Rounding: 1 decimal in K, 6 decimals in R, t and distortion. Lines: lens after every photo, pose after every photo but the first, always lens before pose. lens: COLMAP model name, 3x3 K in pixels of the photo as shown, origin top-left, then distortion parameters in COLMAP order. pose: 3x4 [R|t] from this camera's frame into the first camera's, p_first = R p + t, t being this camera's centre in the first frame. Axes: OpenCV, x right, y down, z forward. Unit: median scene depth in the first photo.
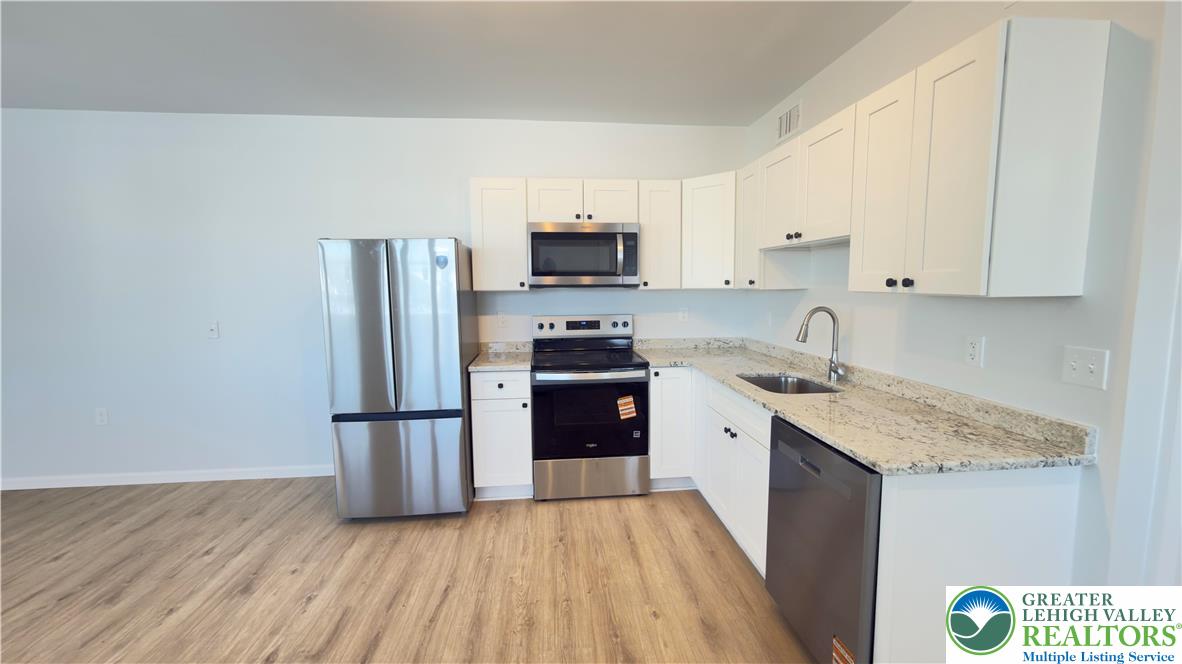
lens RADIAL K [[469.8, 0, 592.1], [0, 469.8, 332.1], [0, 0, 1]] dist [-0.002017, 0.000687]
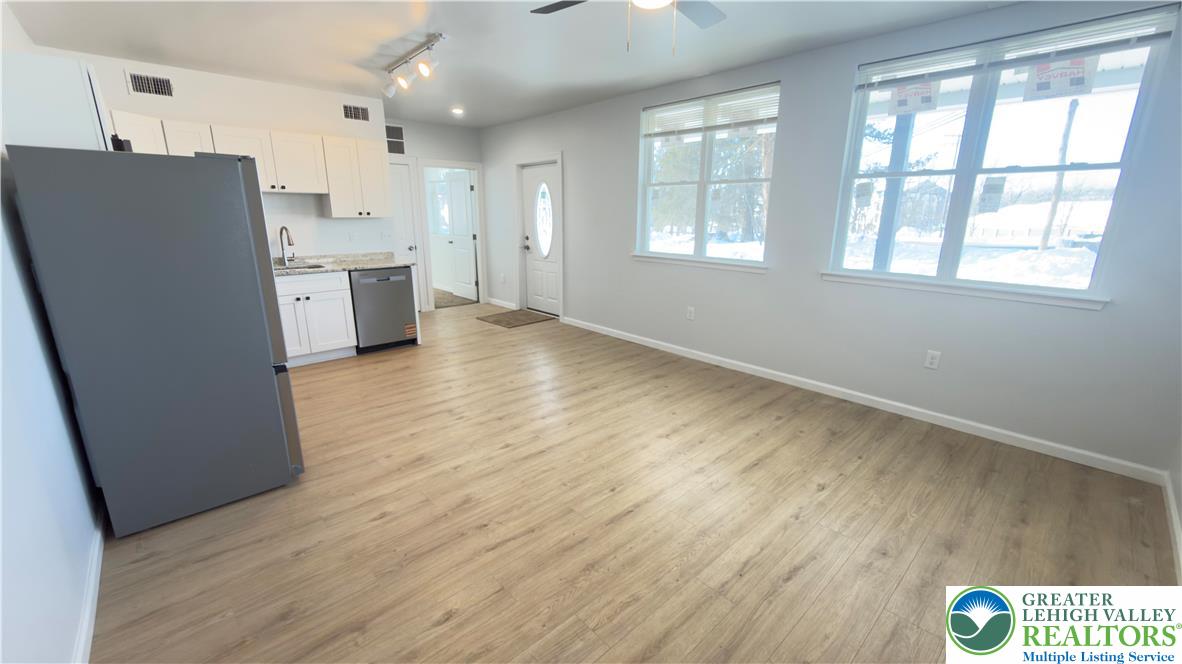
lens RADIAL K [[469.8, 0, 592.1], [0, 469.8, 332.1], [0, 0, 1]] dist [-0.002017, 0.000687]
pose [[-0.603410, -0.192189, 0.773925, -1.414558], [0.081704, 0.950514, 0.299744, -0.089131], [-0.793235, 0.244102, -0.557847, 0.914009]]
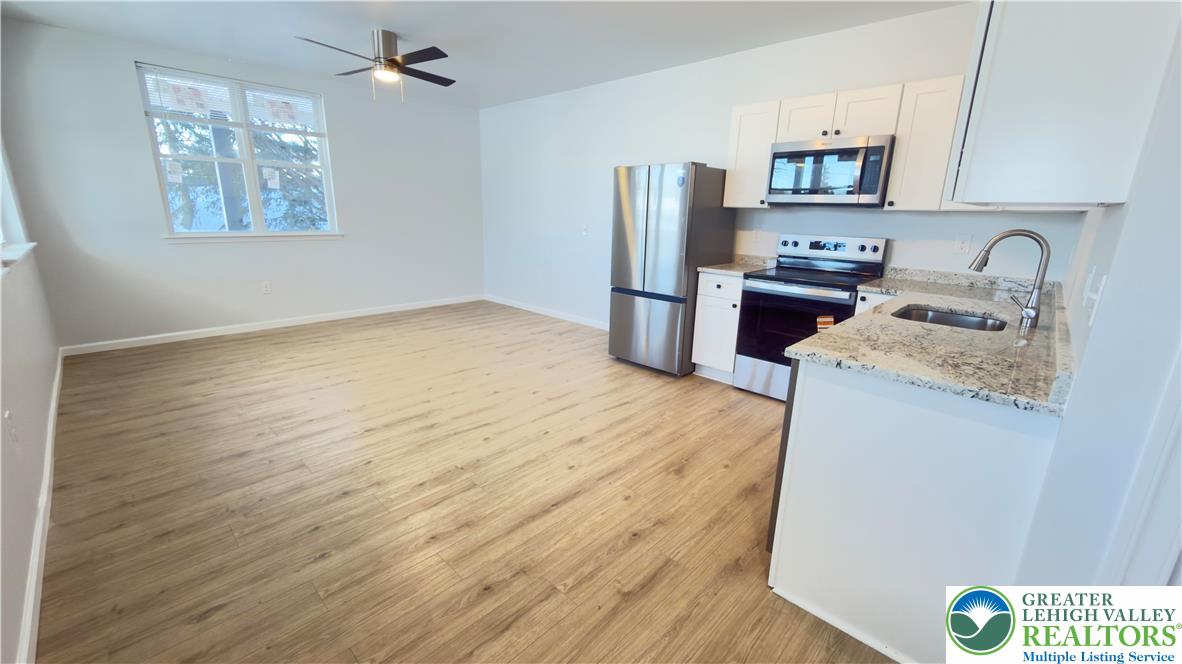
lens RADIAL K [[469.0, 0, 588.5], [0, 469.0, 329.5], [0, 0, 1]] dist [0.002381, 0.000283]
pose [[0.647982, 0.211095, -0.731819, 0.489684], [-0.107028, 0.976528, 0.186915, 0.031286], [0.754099, -0.042792, 0.655366, -0.058595]]
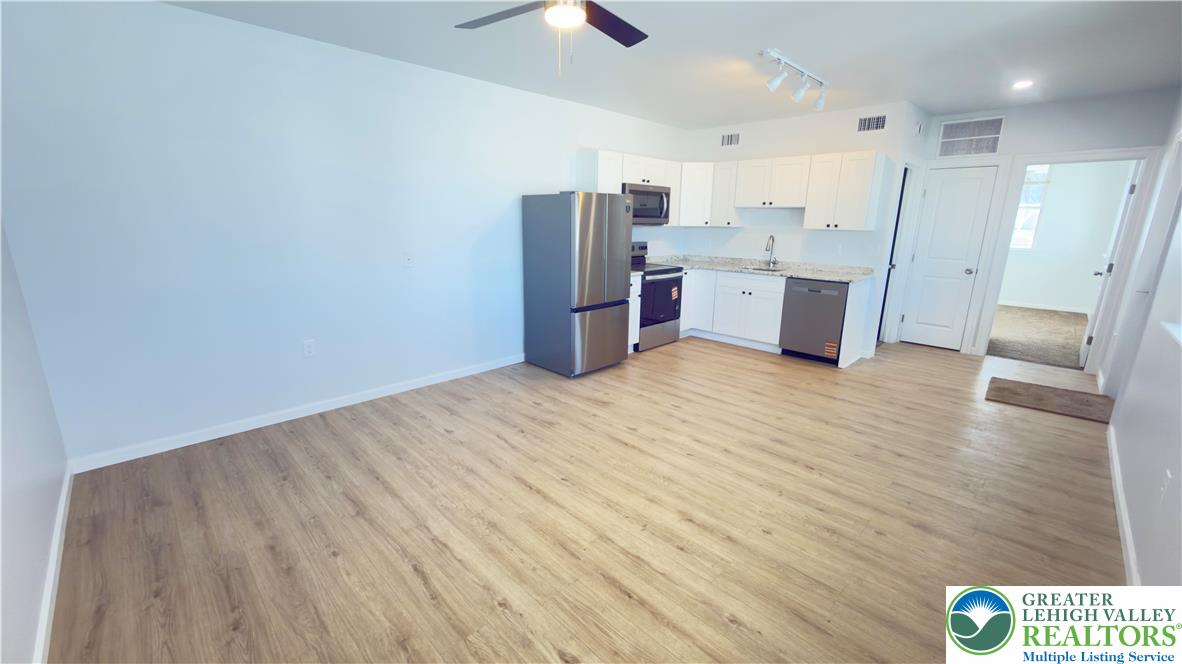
lens RADIAL K [[469.8, 0, 592.1], [0, 469.8, 332.1], [0, 0, 1]] dist [-0.002017, 0.000687]
pose [[0.772365, -0.133133, 0.621070, -1.323901], [0.046816, 0.987060, 0.153367, 0.016915], [-0.633452, -0.089380, 0.768603, -0.204865]]
